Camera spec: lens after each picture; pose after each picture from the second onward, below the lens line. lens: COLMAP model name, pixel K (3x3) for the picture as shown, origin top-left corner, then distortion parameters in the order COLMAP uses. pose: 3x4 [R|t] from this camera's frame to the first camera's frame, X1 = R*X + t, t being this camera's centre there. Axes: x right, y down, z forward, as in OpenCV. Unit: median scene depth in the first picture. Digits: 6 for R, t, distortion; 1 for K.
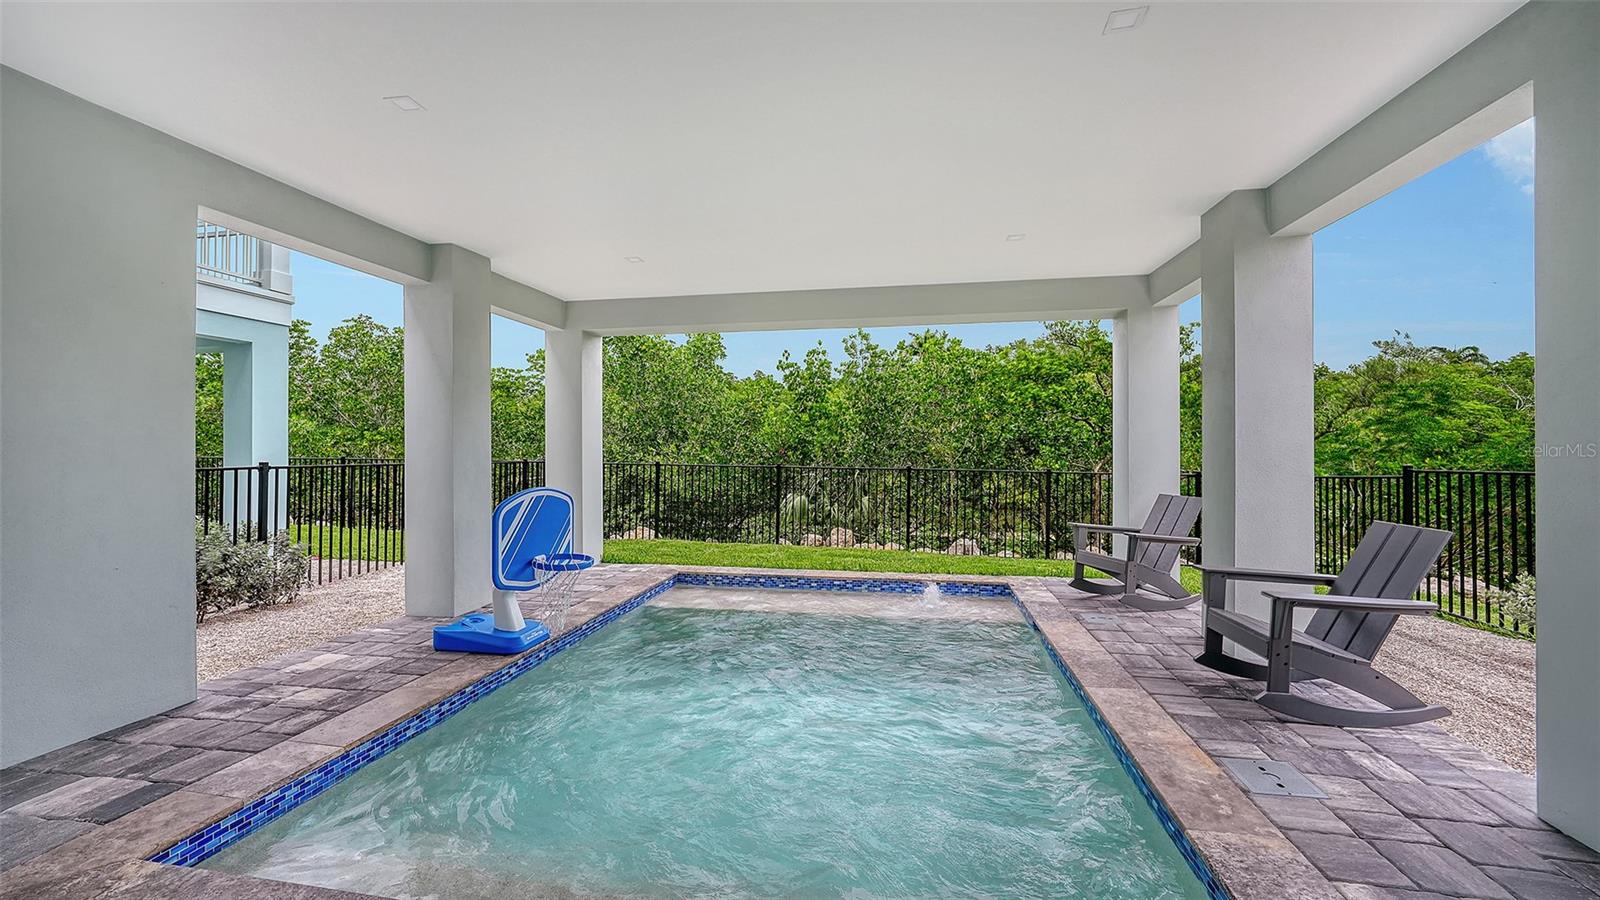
lens RADIAL K [[612.4, 0, 800.0], [0, 612.4, 450.0], [0, 0, 1]] dist [-0.037341, -0.000025]
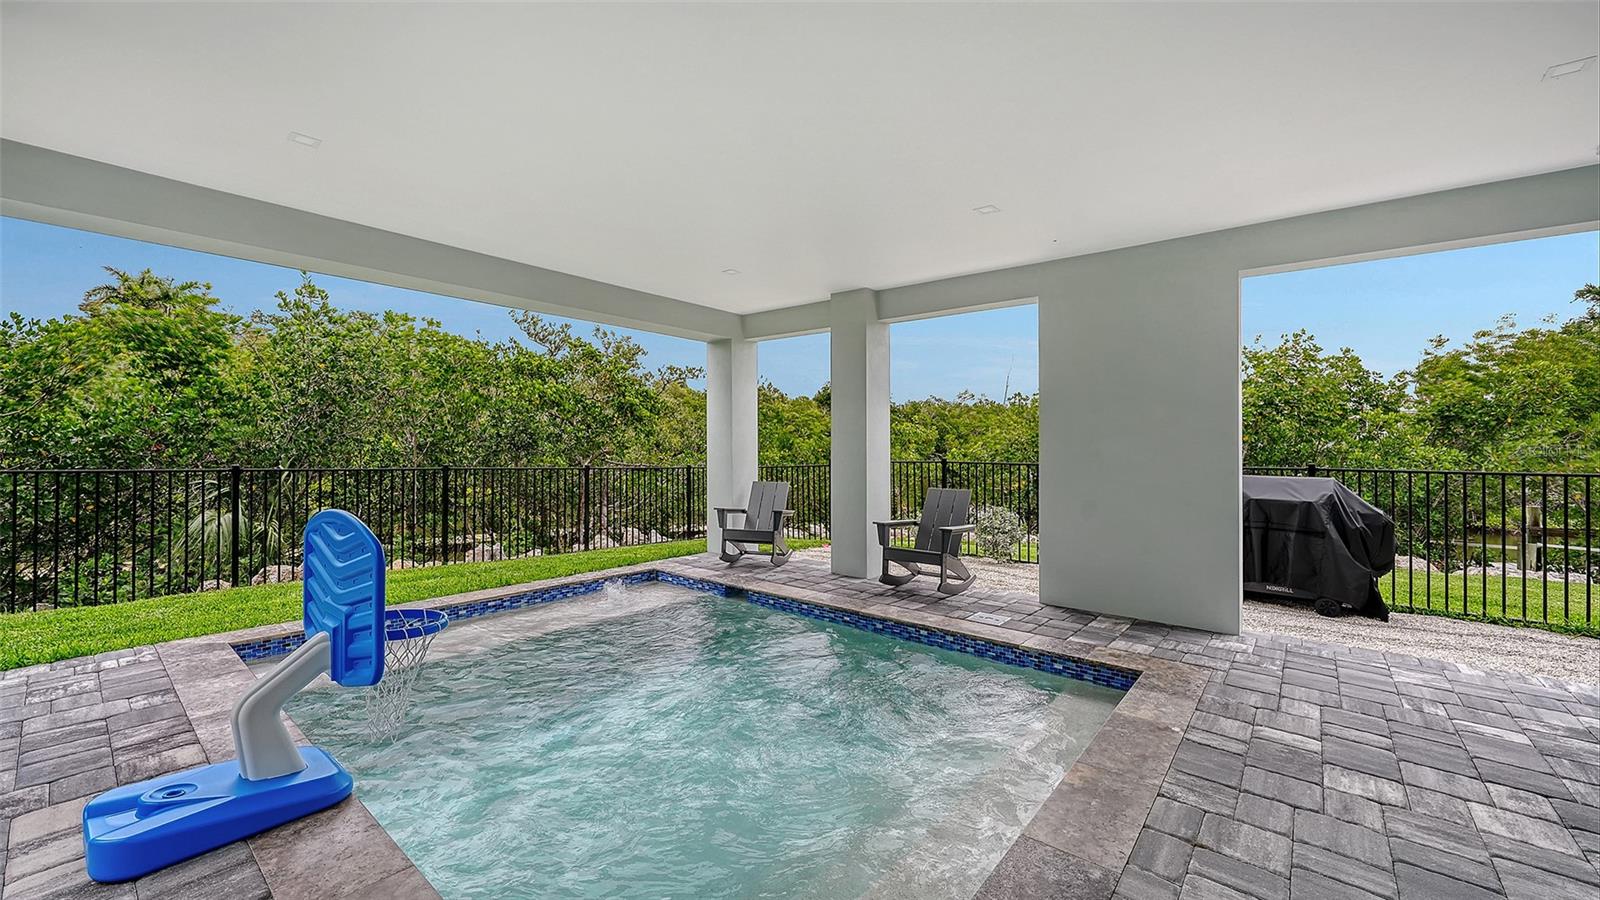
lens RADIAL K [[626.5, 0, 800.0], [0, 626.5, 450.0], [0, 0, 1]] dist [-0.000698, -0.000127]
pose [[0.498333, -0.006740, 0.866959, -0.540148], [-0.004233, 0.999939, 0.010207, -0.011079], [-0.866975, -0.008756, 0.498274, 0.209008]]
